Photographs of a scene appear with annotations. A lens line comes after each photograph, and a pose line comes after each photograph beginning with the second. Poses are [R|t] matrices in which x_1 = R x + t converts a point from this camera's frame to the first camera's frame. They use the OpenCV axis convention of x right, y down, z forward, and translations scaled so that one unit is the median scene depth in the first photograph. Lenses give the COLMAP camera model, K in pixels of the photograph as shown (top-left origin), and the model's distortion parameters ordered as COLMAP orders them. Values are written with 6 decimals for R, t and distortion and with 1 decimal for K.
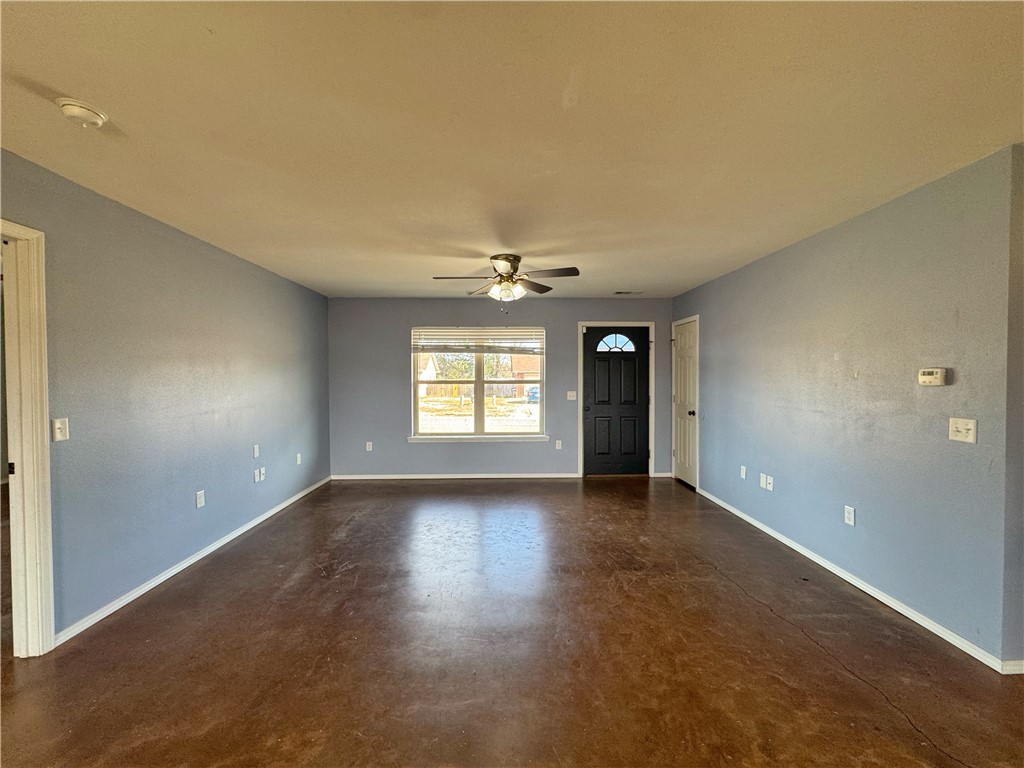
lens RADIAL K [[409.0, 0, 512.0], [0, 409.0, 384.0], [0, 0, 1]] dist [-0.002383, 0.000217]
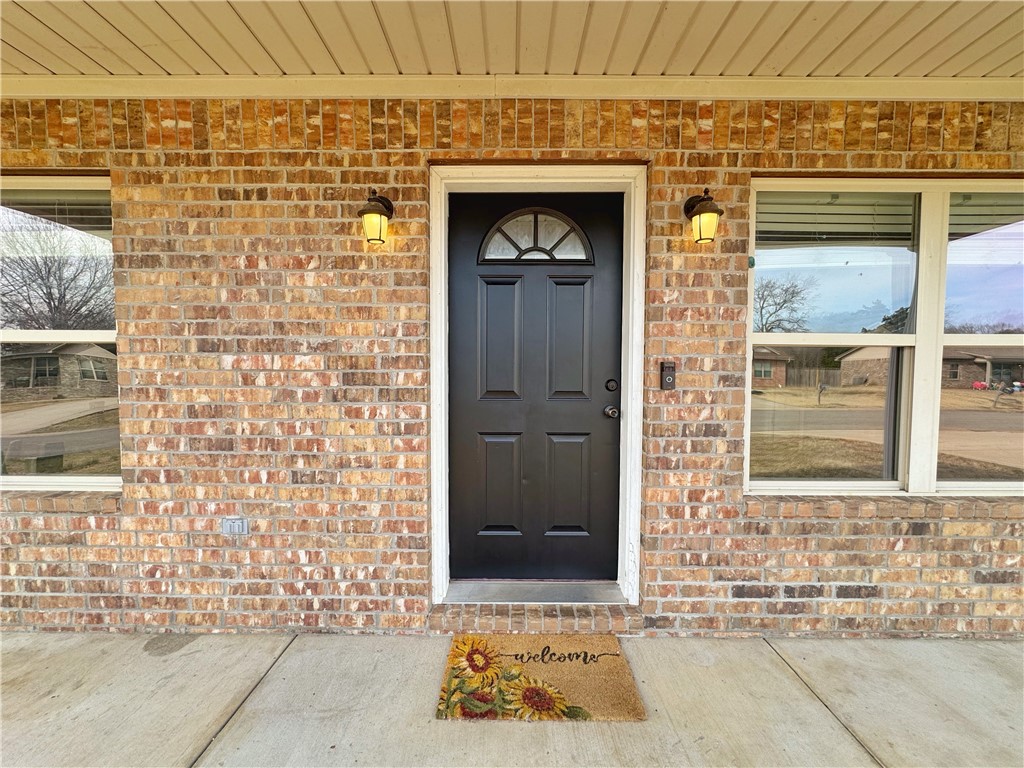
lens RADIAL K [[409.0, 0, 512.0], [0, 409.0, 384.0], [0, 0, 1]] dist [-0.002383, 0.000217]
pose [[0.999599, 0.006450, -0.027585, 0.245669], [-0.005685, 0.999600, 0.027721, 0.023901], [0.027753, -0.027553, 0.999235, 0.624290]]
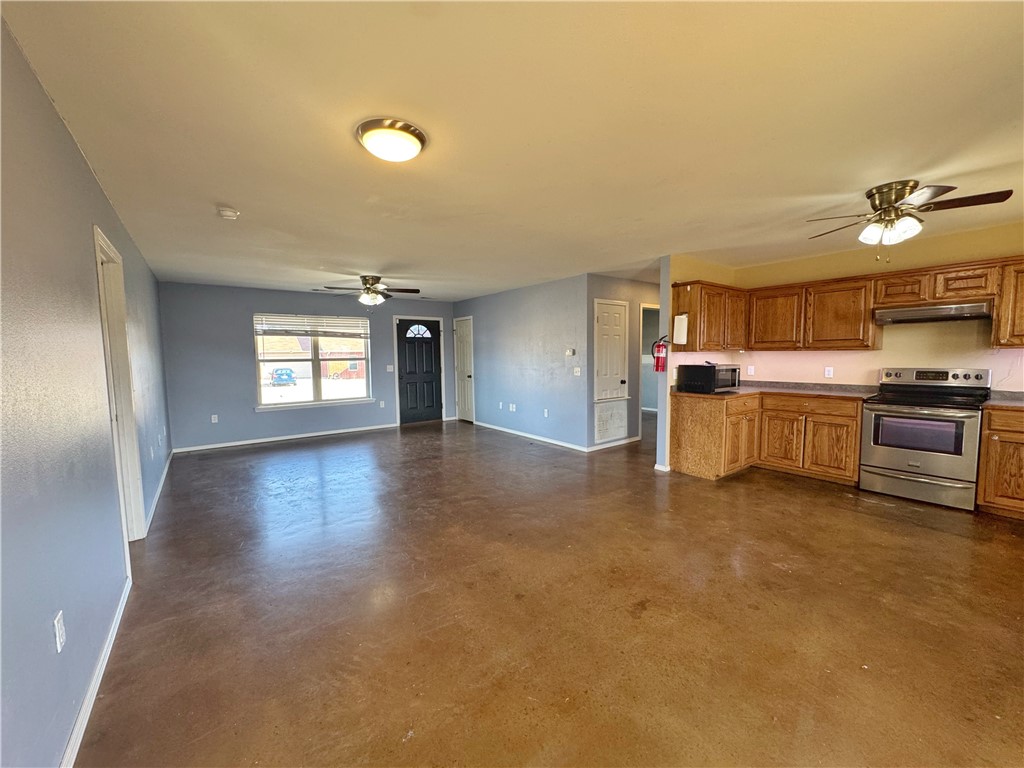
lens RADIAL K [[409.0, 0, 512.0], [0, 409.0, 384.0], [0, 0, 1]] dist [-0.002383, 0.000217]
pose [[0.814739, -0.050663, 0.577610, -0.323528], [0.021931, 0.998155, 0.056615, 0.011427], [-0.579413, -0.033459, 0.814347, -0.376847]]
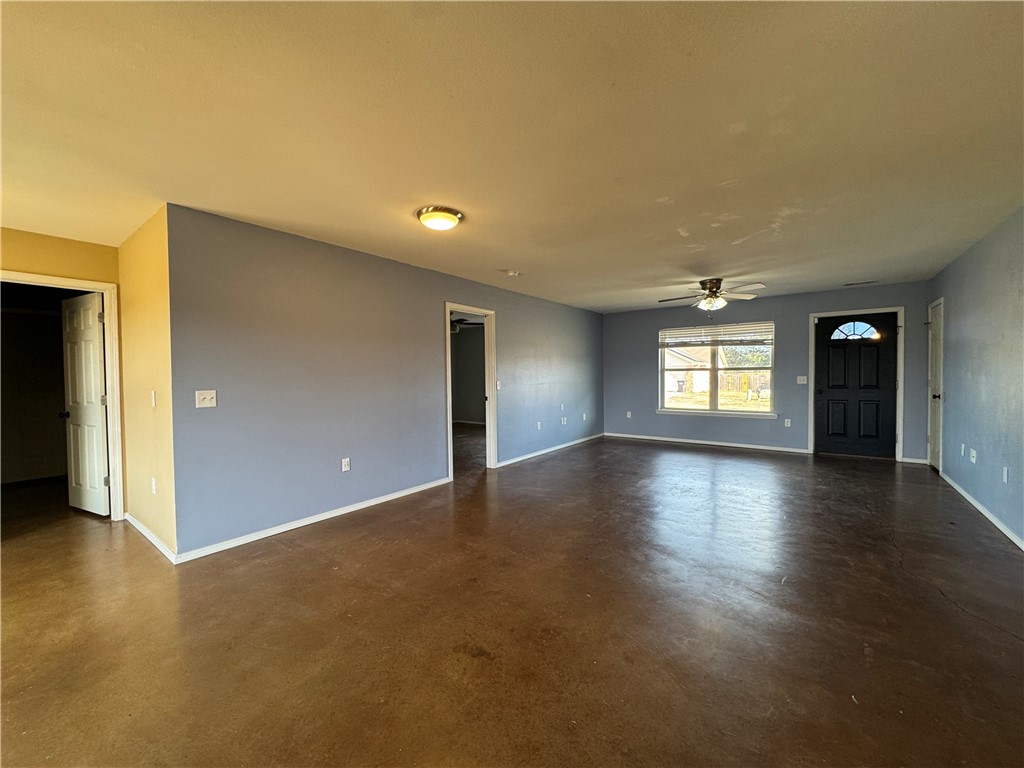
lens RADIAL K [[409.0, 0, 512.0], [0, 409.0, 384.0], [0, 0, 1]] dist [-0.002383, 0.000217]
pose [[0.780535, 0.008948, -0.625048, 0.226185], [-0.001731, 0.999925, 0.012154, 0.026934], [0.625110, -0.008405, 0.780491, -0.376239]]
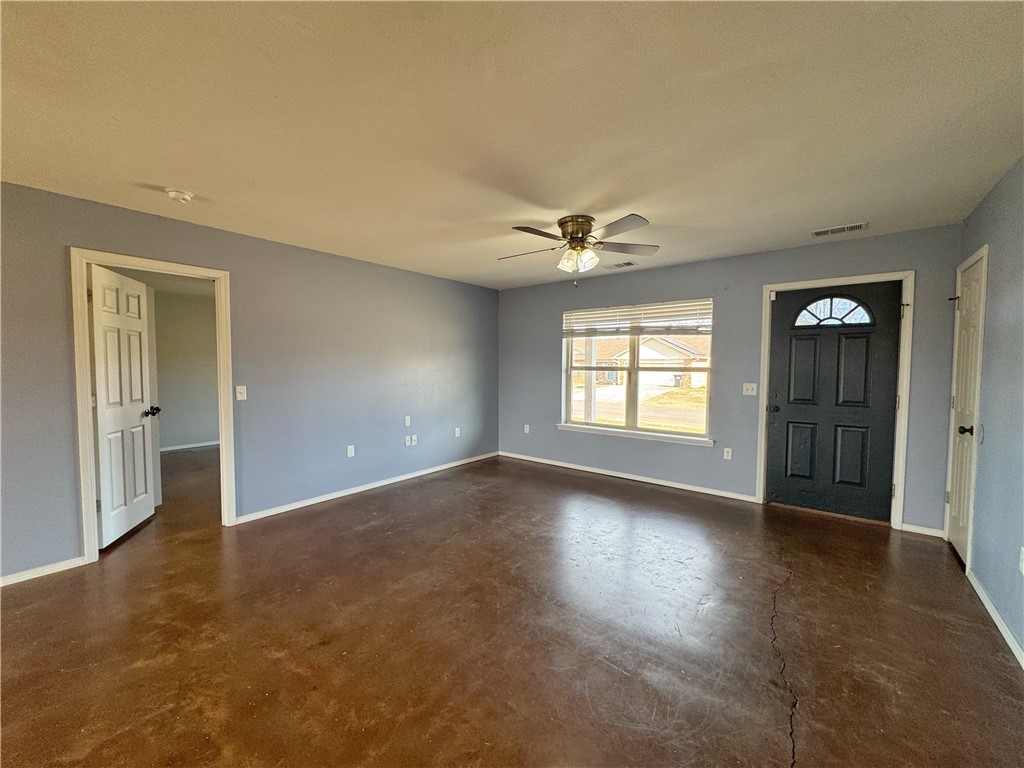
lens RADIAL K [[409.0, 0, 512.0], [0, 409.0, 384.0], [0, 0, 1]] dist [-0.002383, 0.000217]
pose [[0.764777, 0.036295, -0.643271, 0.289593], [-0.016610, 0.999191, 0.036628, -0.000320], [0.644080, -0.017327, 0.764762, 0.174332]]
